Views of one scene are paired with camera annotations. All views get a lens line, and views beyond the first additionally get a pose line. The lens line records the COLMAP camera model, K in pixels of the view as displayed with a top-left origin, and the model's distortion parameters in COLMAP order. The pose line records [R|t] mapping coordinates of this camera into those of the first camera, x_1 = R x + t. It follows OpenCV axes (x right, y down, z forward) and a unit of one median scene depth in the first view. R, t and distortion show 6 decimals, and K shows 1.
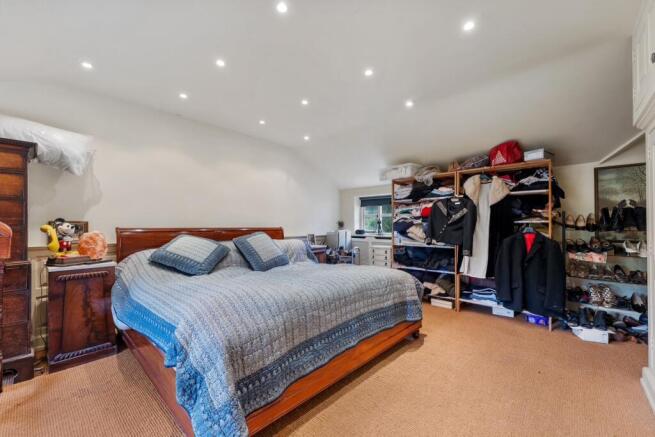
lens RADIAL K [[268.8, 0, 327.8], [0, 268.8, 220.0], [0, 0, 1]] dist [-0.002103, 0.001748]
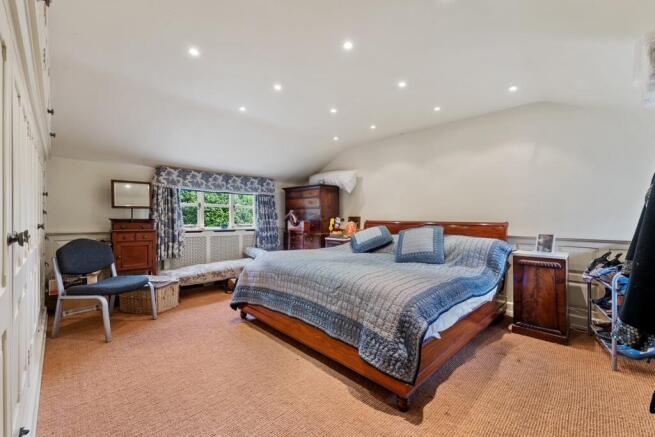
lens RADIAL K [[265.5, 0, 328.1], [0, 265.5, 218.6], [0, 0, 1]] dist [0.002099, 0.000076]
pose [[-0.039809, -0.001906, -0.999206, 1.137057], [0.015675, 0.999874, -0.002532, 0.024374], [0.999084, -0.015763, -0.039774, 1.072903]]
